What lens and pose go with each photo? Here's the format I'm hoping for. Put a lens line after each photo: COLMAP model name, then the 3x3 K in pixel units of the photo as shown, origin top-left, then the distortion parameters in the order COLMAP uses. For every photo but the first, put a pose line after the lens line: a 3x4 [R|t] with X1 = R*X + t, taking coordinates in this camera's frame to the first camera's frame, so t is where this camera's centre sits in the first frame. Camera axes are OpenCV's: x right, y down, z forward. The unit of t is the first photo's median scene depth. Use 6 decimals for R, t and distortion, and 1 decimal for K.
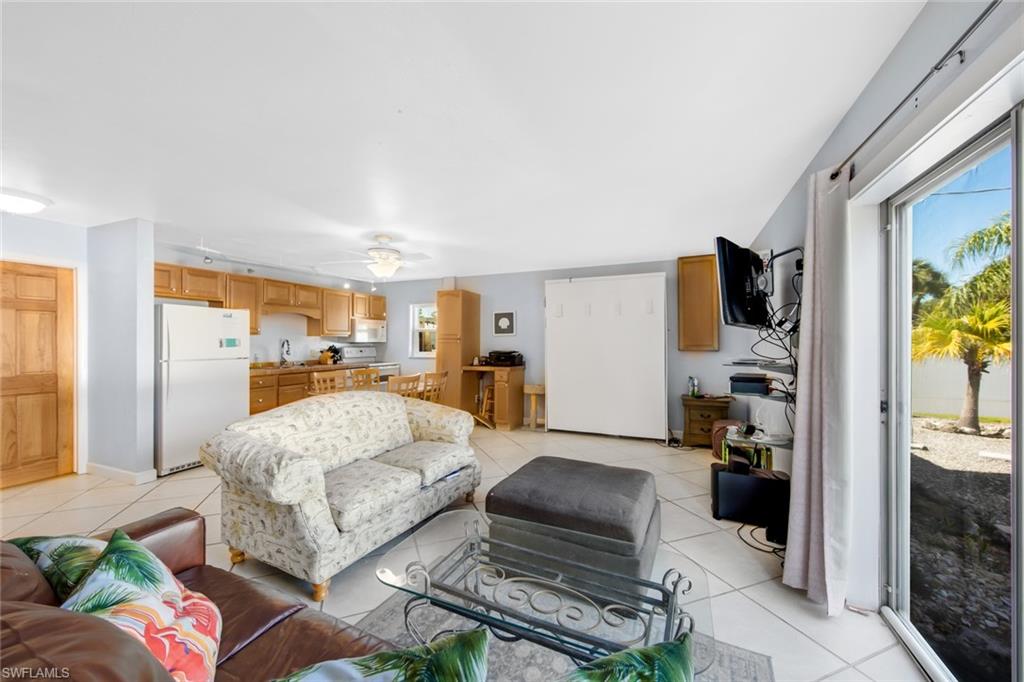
lens RADIAL K [[420.7, 0, 506.5], [0, 420.7, 337.4], [0, 0, 1]] dist [0.016315, -0.000155]
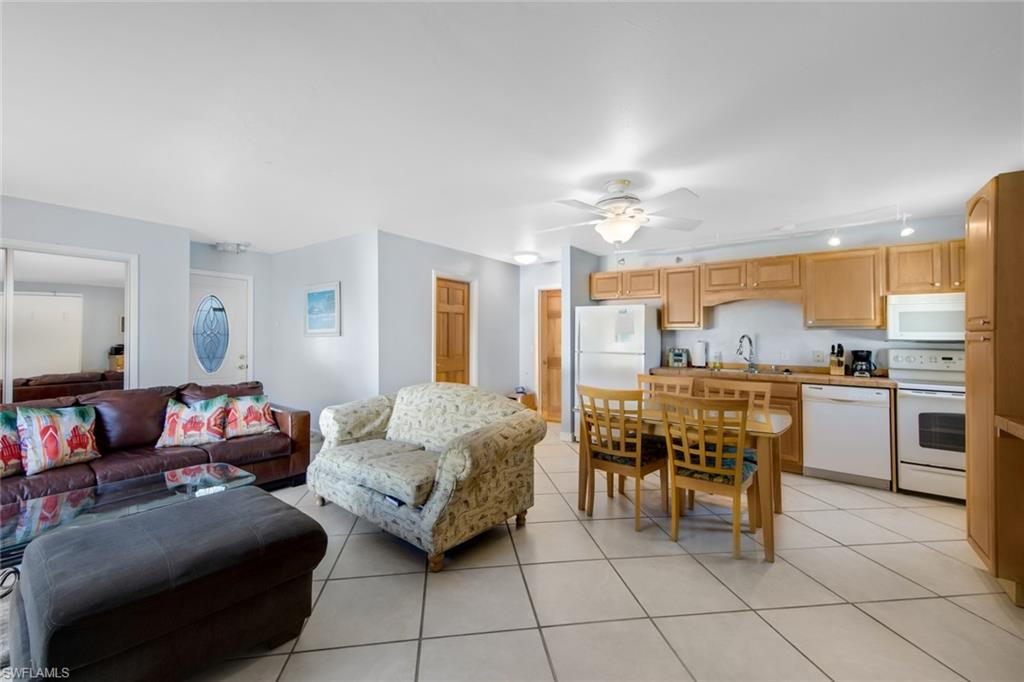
lens RADIAL K [[399.5, 0, 508.8], [0, 399.5, 338.6], [0, 0, 1]] dist [0.013104, -0.000672]
pose [[-0.248824, -0.008506, -0.968511, 0.283950], [-0.005237, 0.999959, -0.007437, 0.019268], [0.968534, 0.003222, -0.248859, 0.747398]]
